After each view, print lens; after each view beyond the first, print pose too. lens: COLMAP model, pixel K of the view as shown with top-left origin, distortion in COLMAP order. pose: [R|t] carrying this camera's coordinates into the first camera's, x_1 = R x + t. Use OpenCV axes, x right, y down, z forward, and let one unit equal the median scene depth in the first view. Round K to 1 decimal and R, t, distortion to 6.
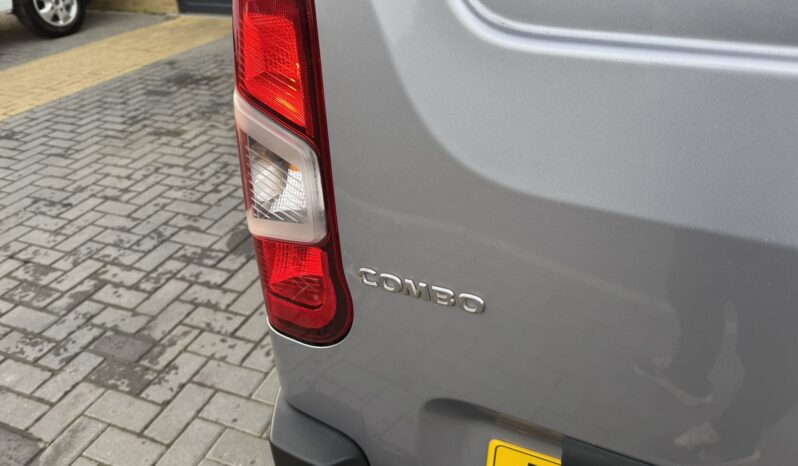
lens RADIAL K [[566.9, 0, 399.8], [0, 566.9, 229.5], [0, 0, 1]] dist [0.088008, -0.150434]
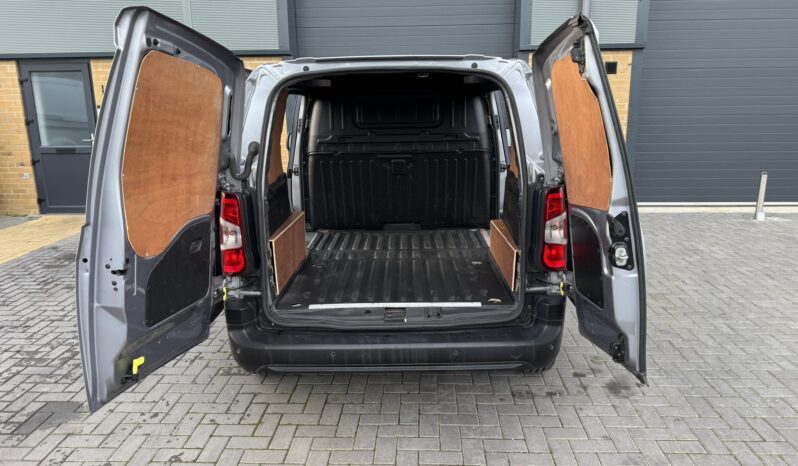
lens RADIAL K [[561.8, 0, 402.8], [0, 561.8, 229.3], [0, 0, 1]] dist [0.073273, -0.089192]
pose [[0.946962, -0.053968, 0.316782, -0.091077], [0.149908, 0.946149, -0.286932, 0.377453], [-0.284238, 0.319202, 0.904057, -0.986637]]
